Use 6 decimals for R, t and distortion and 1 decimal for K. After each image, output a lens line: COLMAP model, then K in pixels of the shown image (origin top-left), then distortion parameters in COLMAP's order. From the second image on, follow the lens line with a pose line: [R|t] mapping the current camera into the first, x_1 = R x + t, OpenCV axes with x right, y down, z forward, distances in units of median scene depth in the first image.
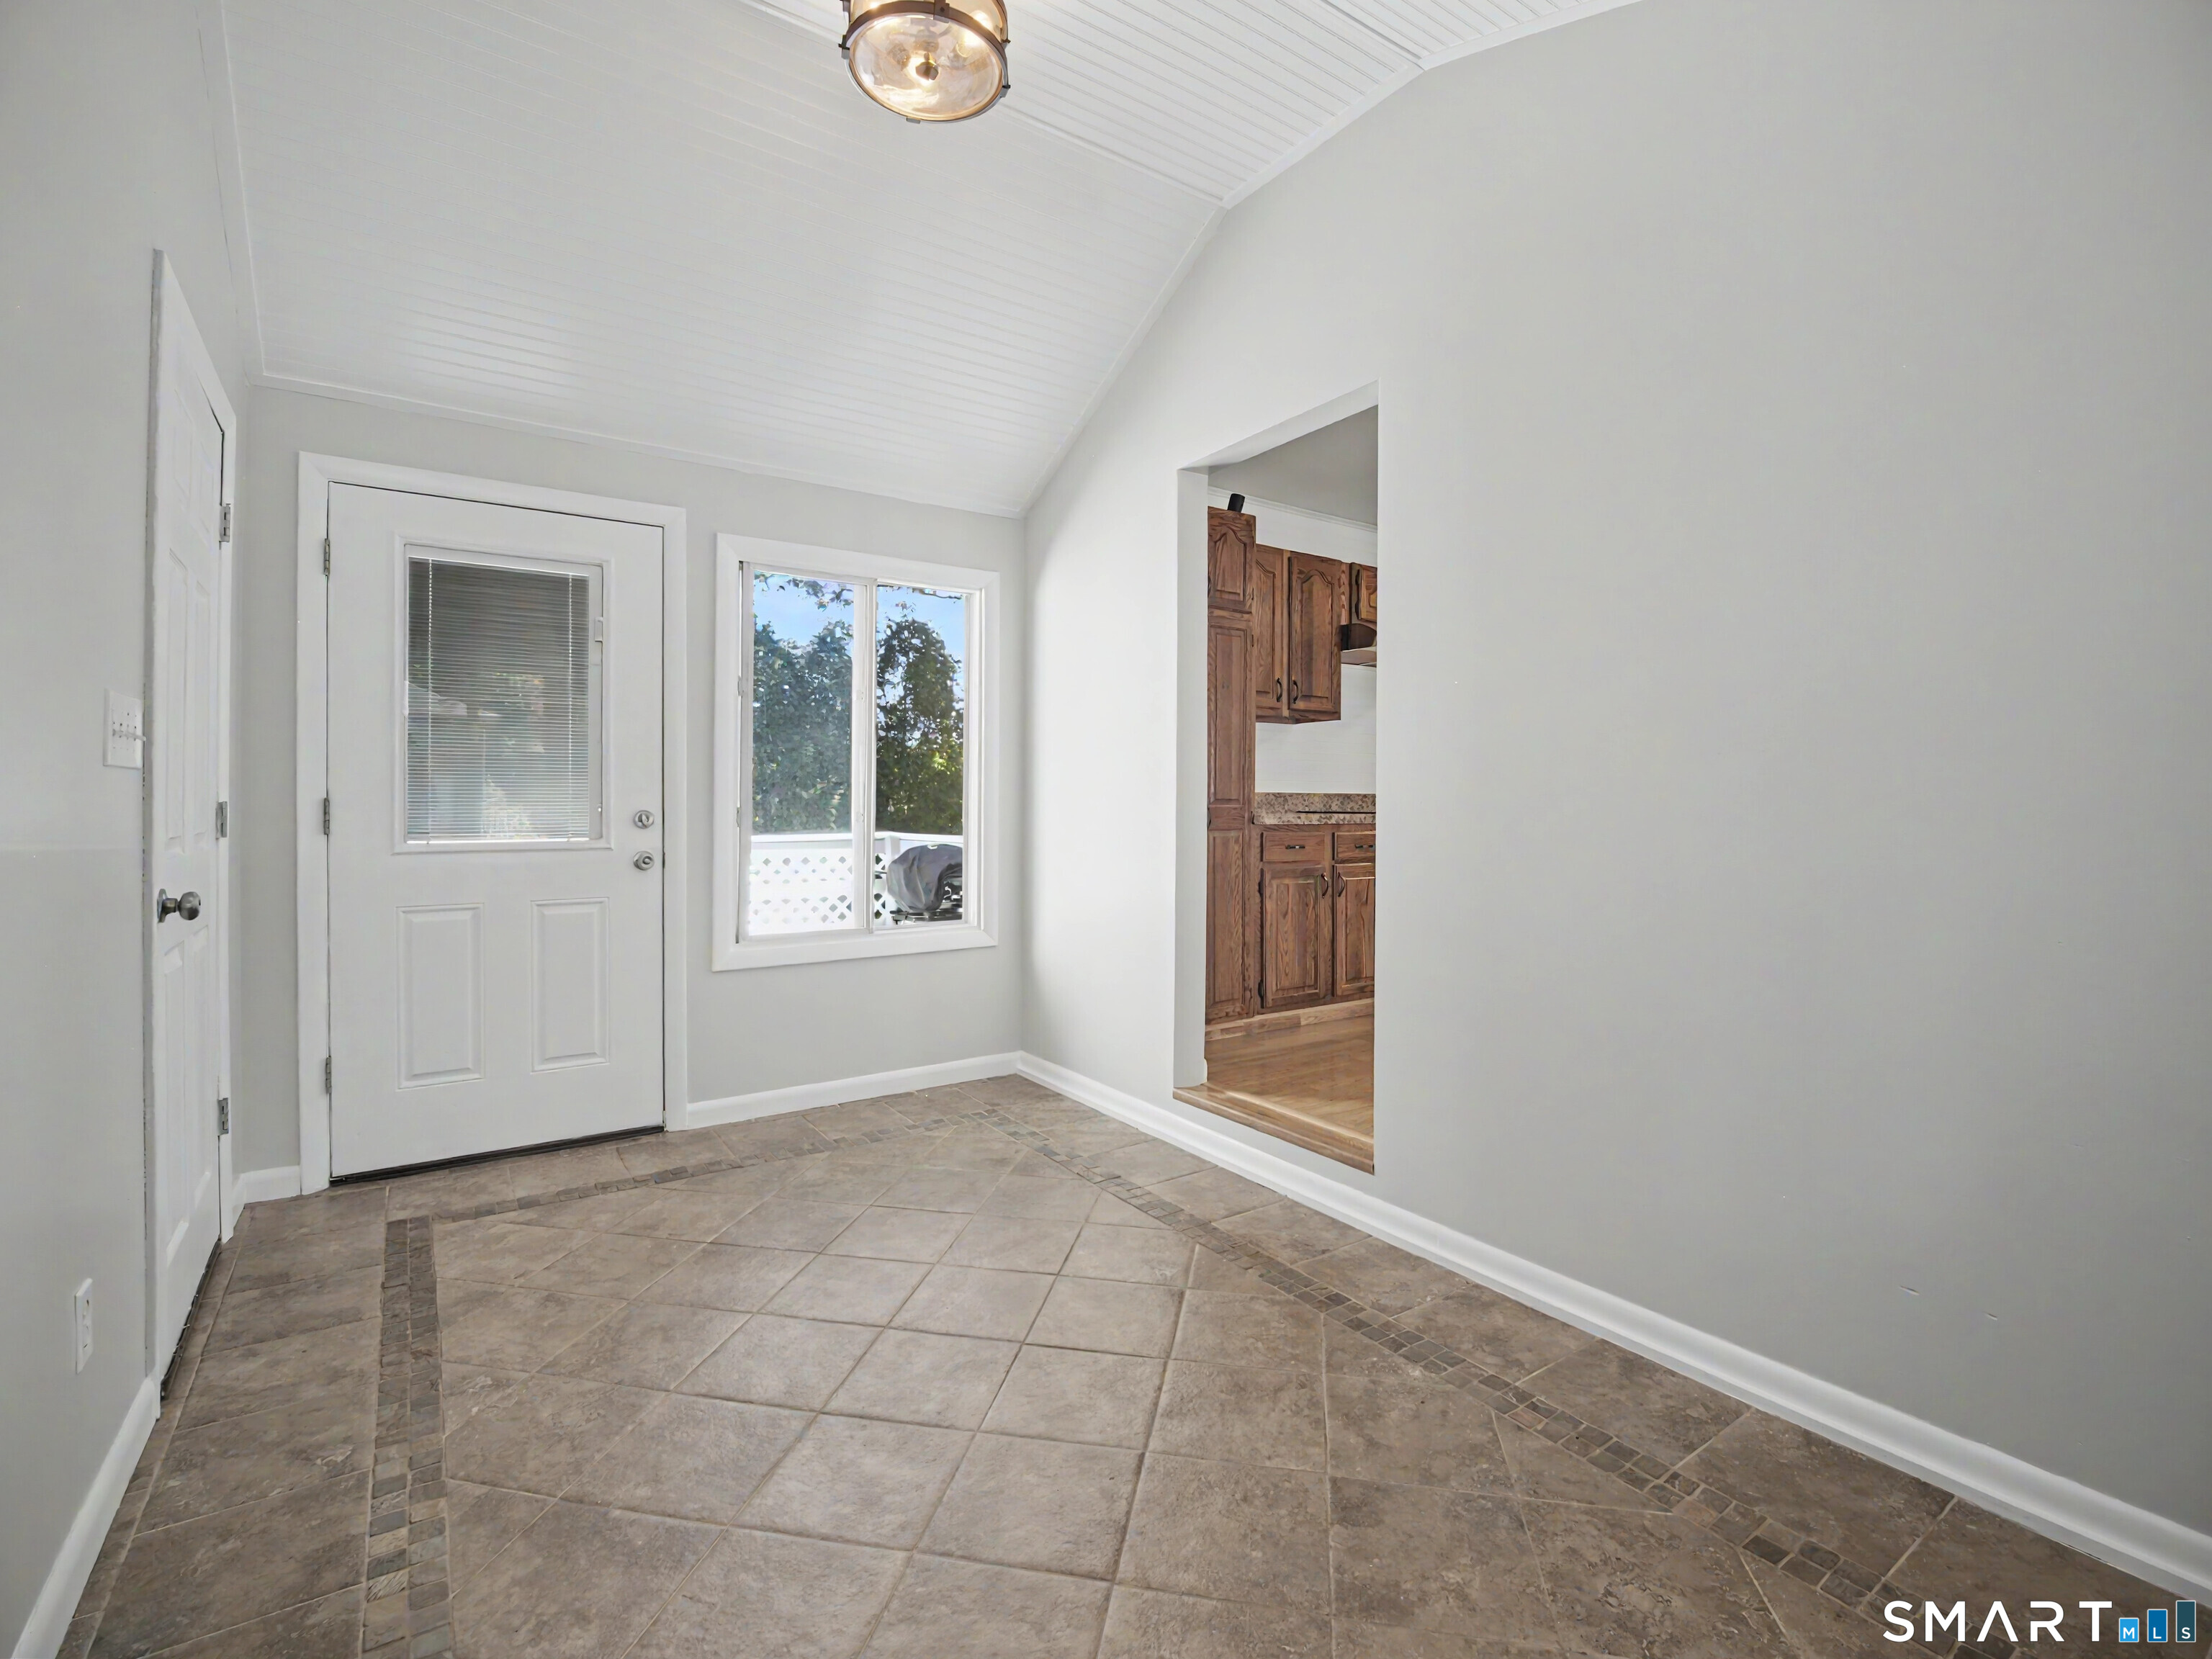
lens RADIAL K [[1026.4, 0, 1103.6], [0, 1026.4, 816.7], [0, 0, 1]] dist [-0.001394, -0.000147]
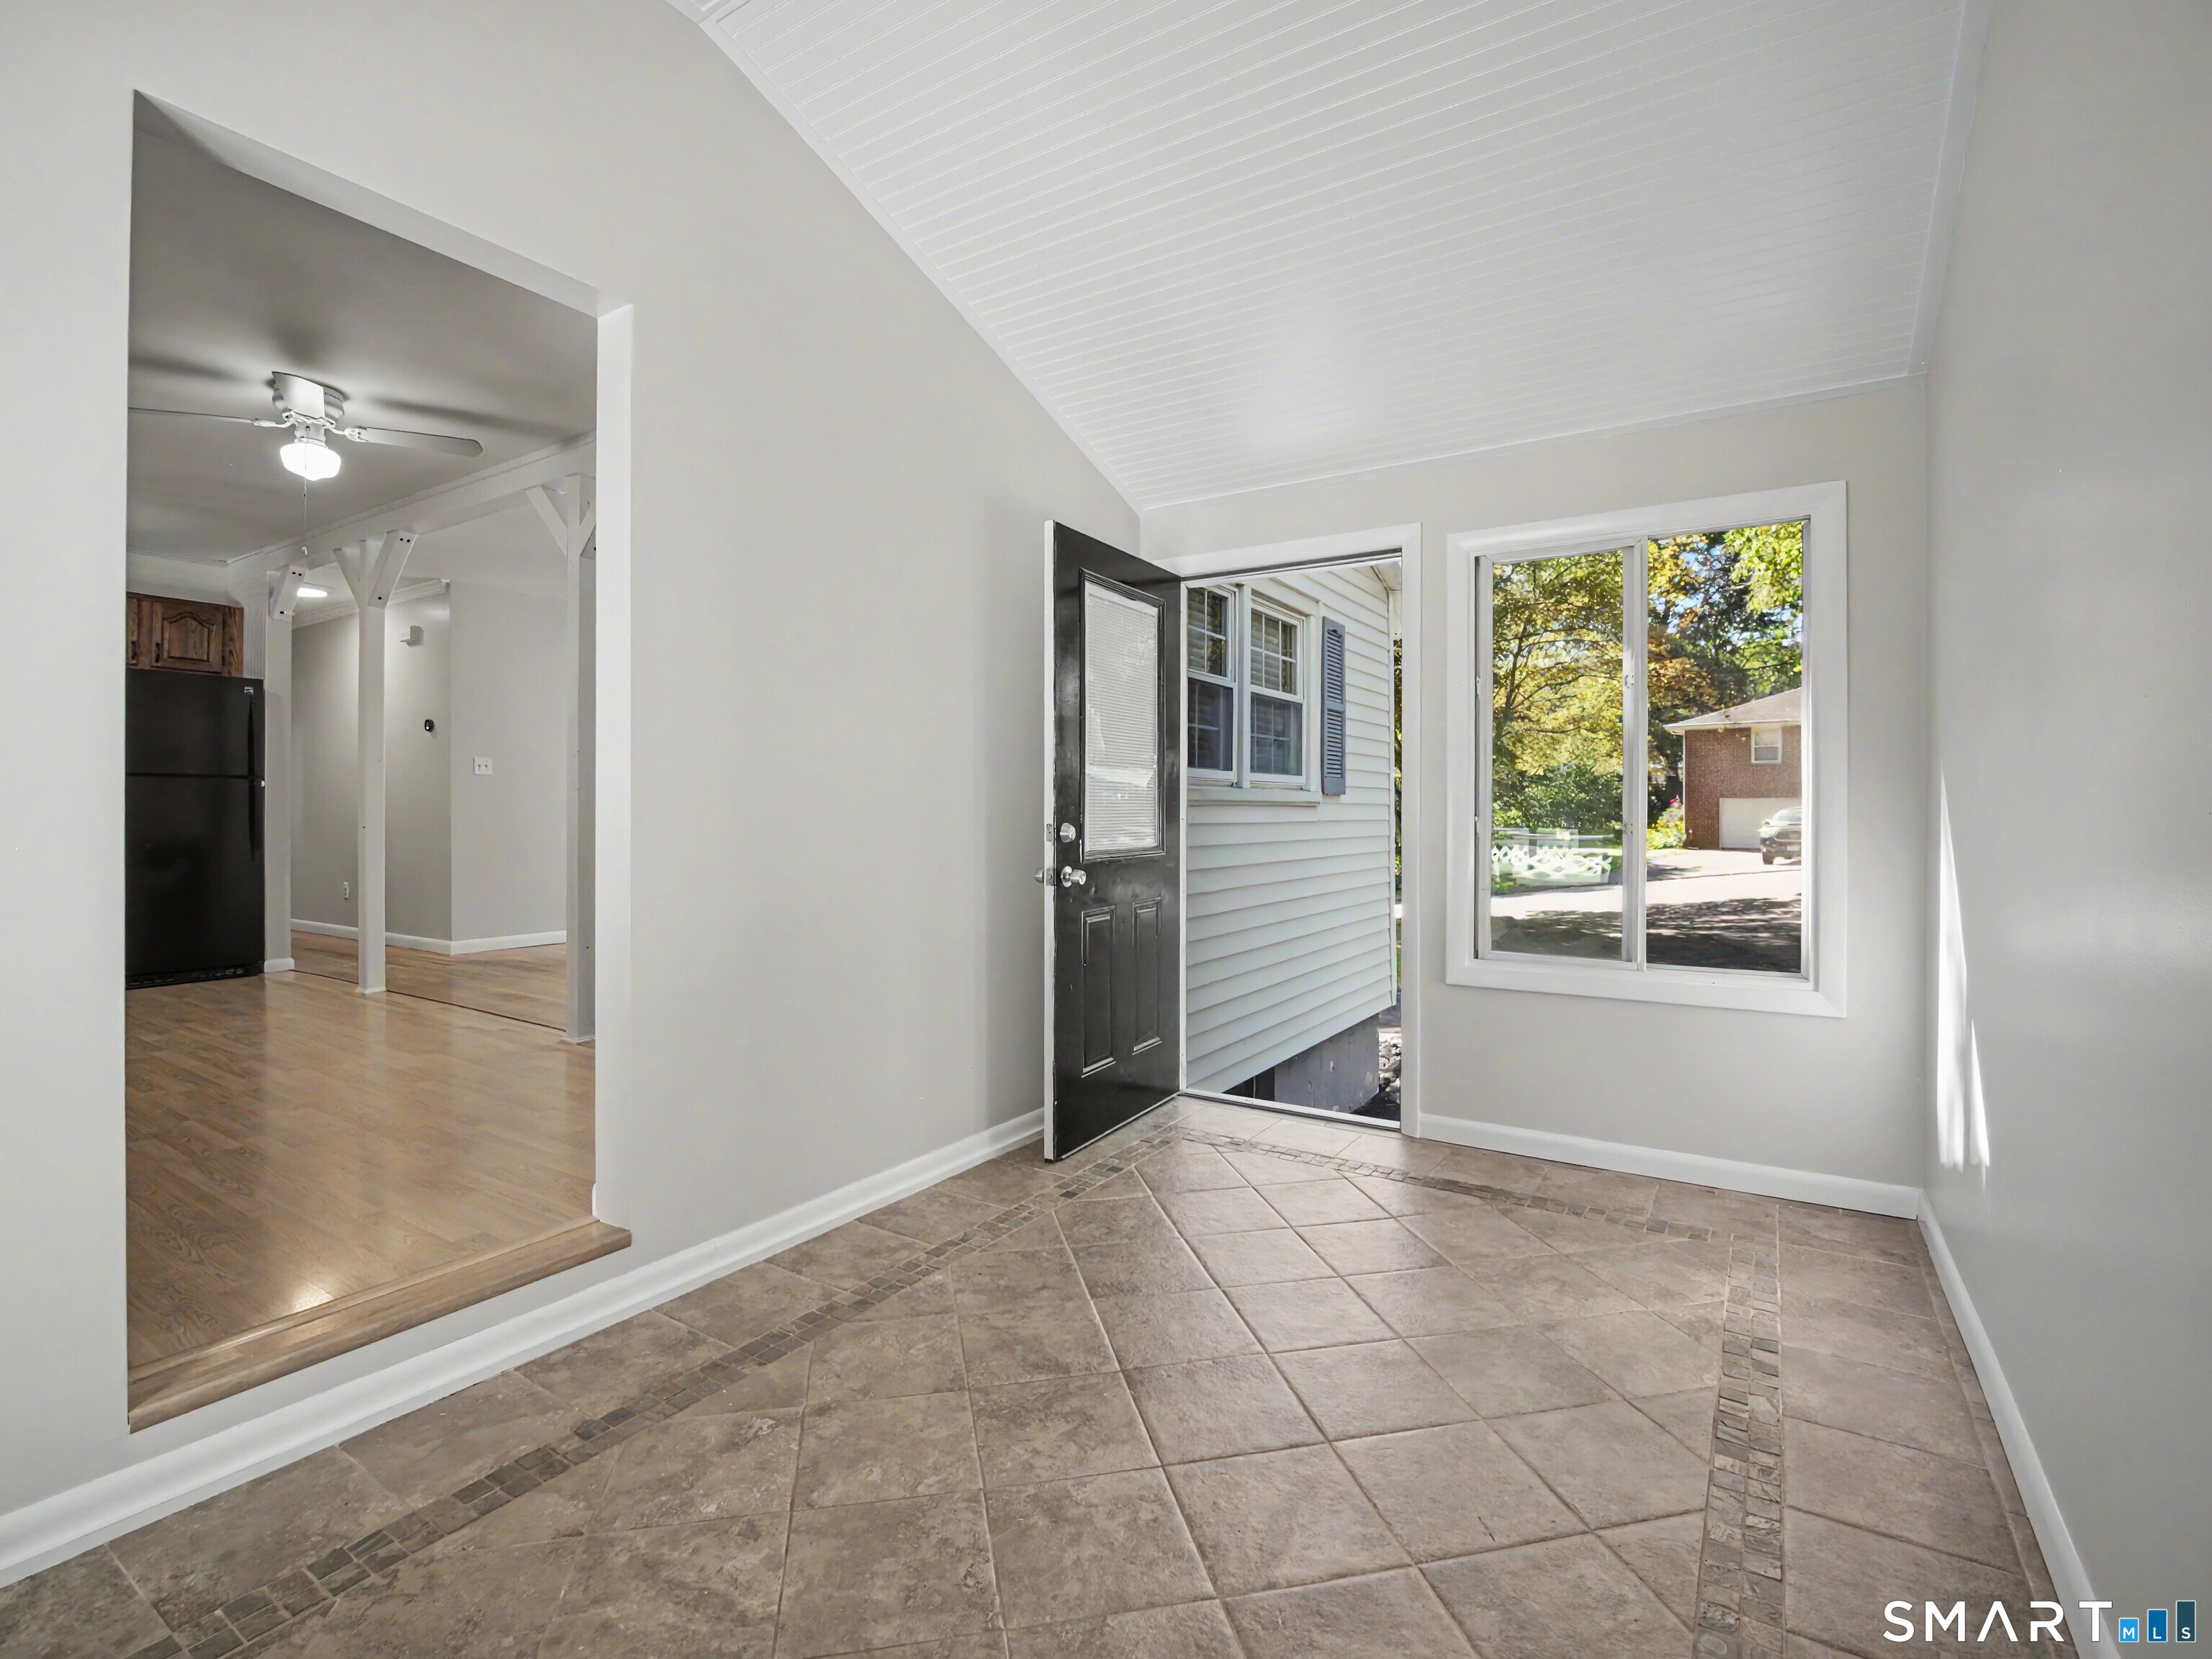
lens RADIAL K [[1026.4, 0, 1104.4], [0, 1026.4, 817.3], [0, 0, 1]] dist [-0.001394, -0.000147]
pose [[-0.387143, -0.010445, 0.921960, -0.823467], [0.003228, 0.999914, 0.012684, -0.022143], [-0.922014, 0.007887, -0.387076, 1.176974]]
